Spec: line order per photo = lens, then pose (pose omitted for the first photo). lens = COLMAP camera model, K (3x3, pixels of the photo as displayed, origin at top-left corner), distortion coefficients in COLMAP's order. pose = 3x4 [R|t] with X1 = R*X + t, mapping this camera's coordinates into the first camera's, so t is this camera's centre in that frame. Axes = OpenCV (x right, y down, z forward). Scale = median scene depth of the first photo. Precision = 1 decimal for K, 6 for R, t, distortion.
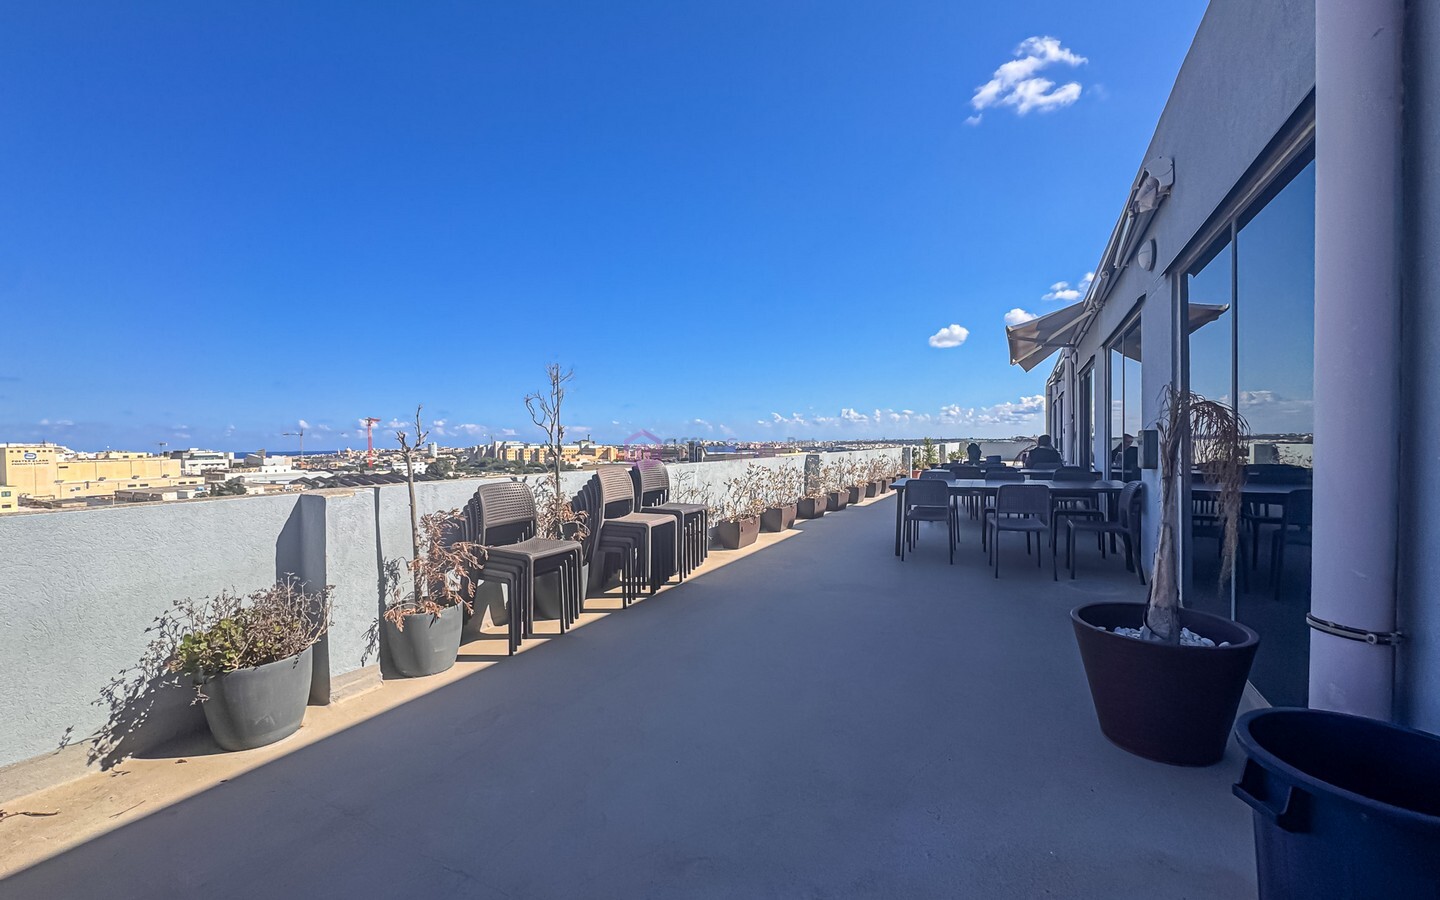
lens RADIAL K [[576.4, 0, 725.5], [0, 576.4, 451.2], [0, 0, 1]] dist [-0.002221, 0.000246]
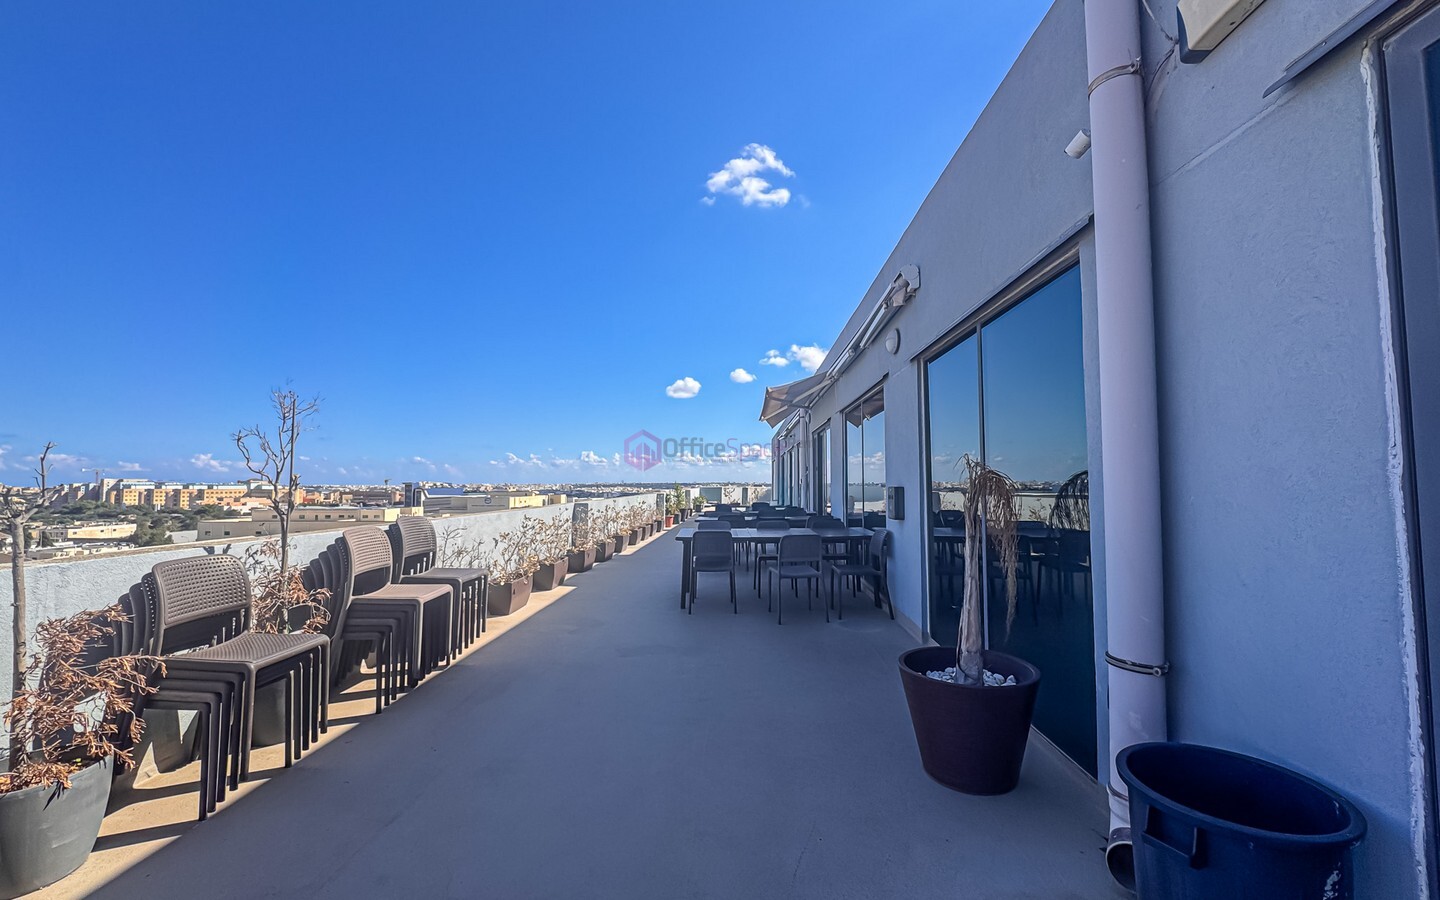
lens RADIAL K [[576.4, 0, 725.5], [0, 576.4, 451.2], [0, 0, 1]] dist [-0.002221, 0.000246]
pose [[0.902585, 0.036232, 0.428985, -0.077214], [-0.004166, 0.997141, -0.075452, -0.015179], [-0.430492, 0.066315, 0.900155, 0.066060]]
